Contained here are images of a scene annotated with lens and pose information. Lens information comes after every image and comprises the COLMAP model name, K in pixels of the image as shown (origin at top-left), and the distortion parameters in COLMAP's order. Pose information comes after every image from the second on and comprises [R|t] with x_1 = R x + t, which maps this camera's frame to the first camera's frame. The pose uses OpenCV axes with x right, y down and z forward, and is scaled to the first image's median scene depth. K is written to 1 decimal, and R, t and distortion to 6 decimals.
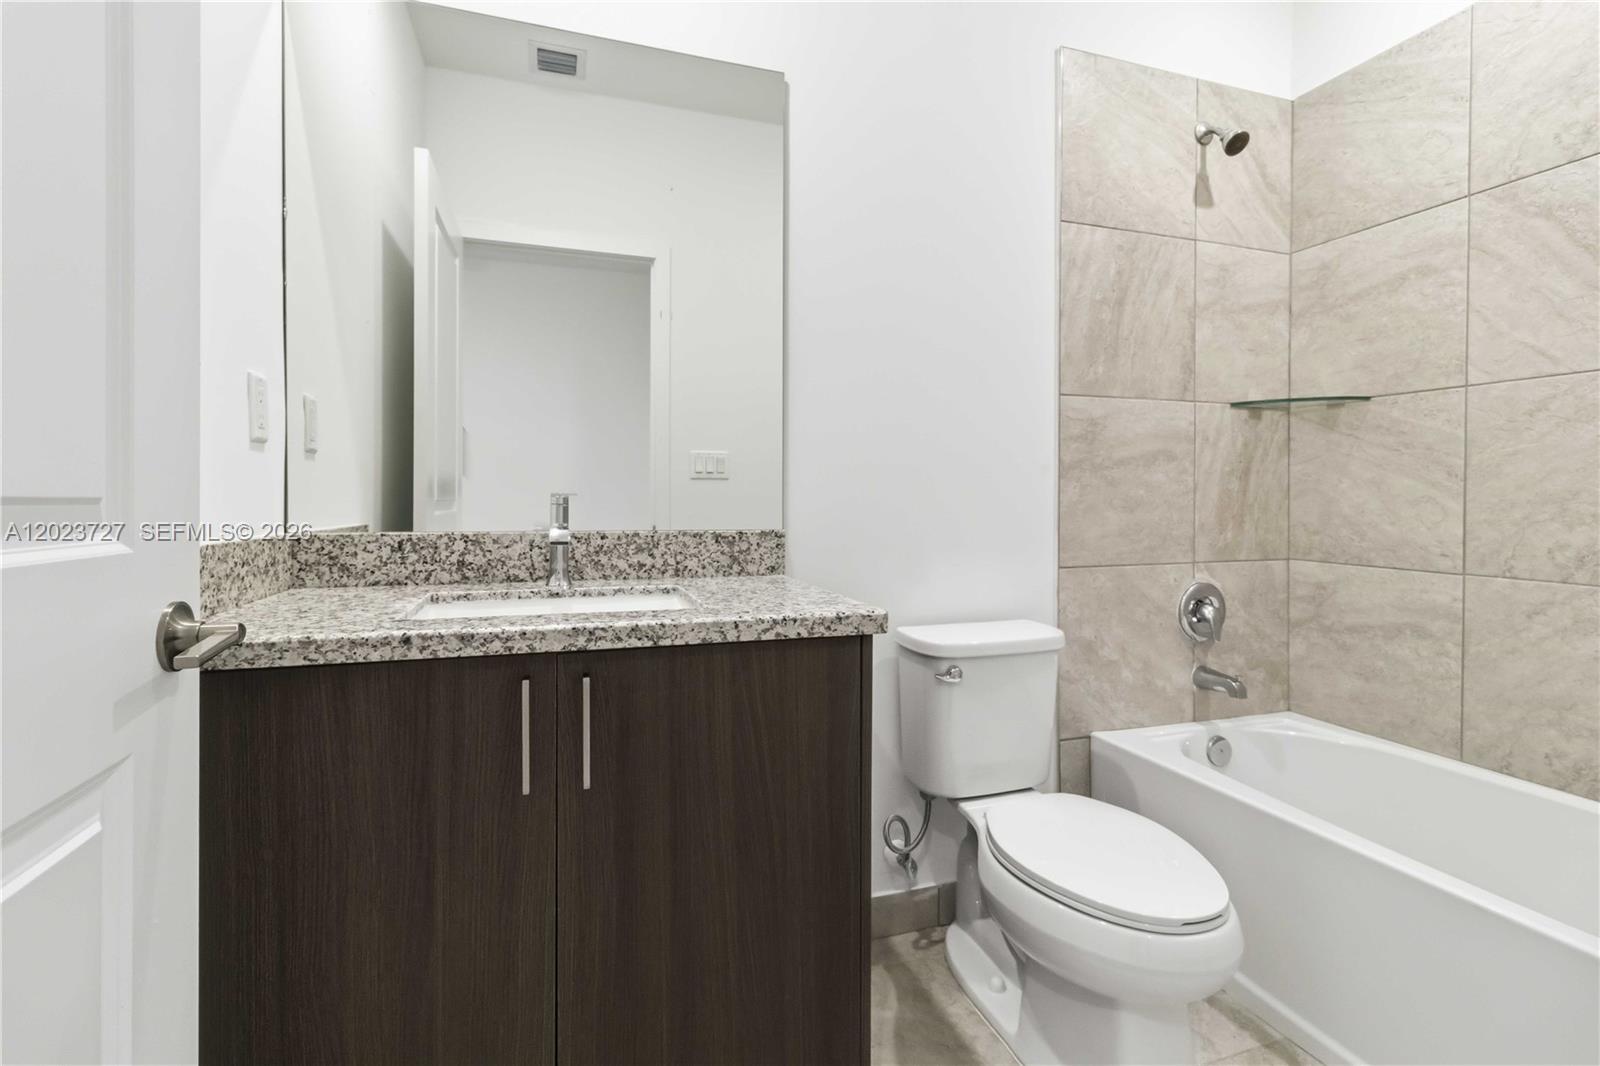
lens RADIAL K [[744.4, 0, 809.5], [0, 744.4, 505.5], [0, 0, 1]] dist [0.002532, -0.000812]
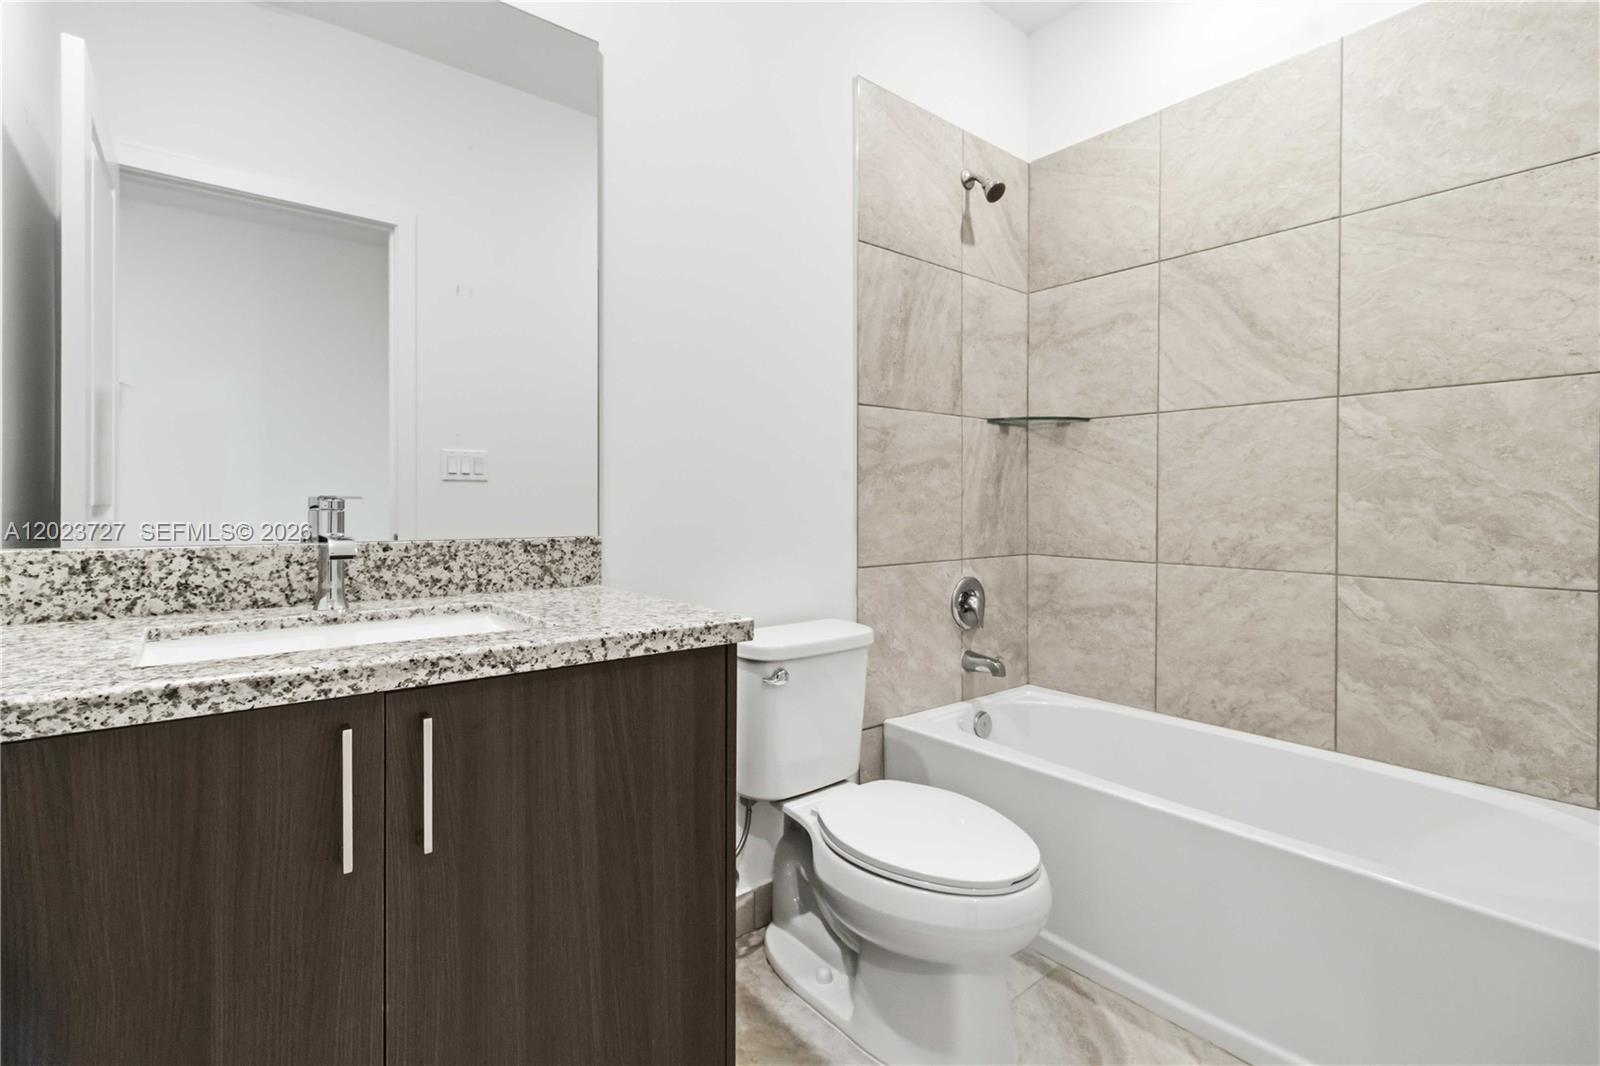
lens RADIAL K [[741.2, 0, 810.0], [0, 741.2, 507.7], [0, 0, 1]] dist [0.002991, -0.000420]
pose [[0.933649, -0.002963, 0.358178, -0.117337], [0.003834, 0.999991, -0.001719, -0.000188], [-0.358169, 0.002978, 0.933652, 0.044782]]
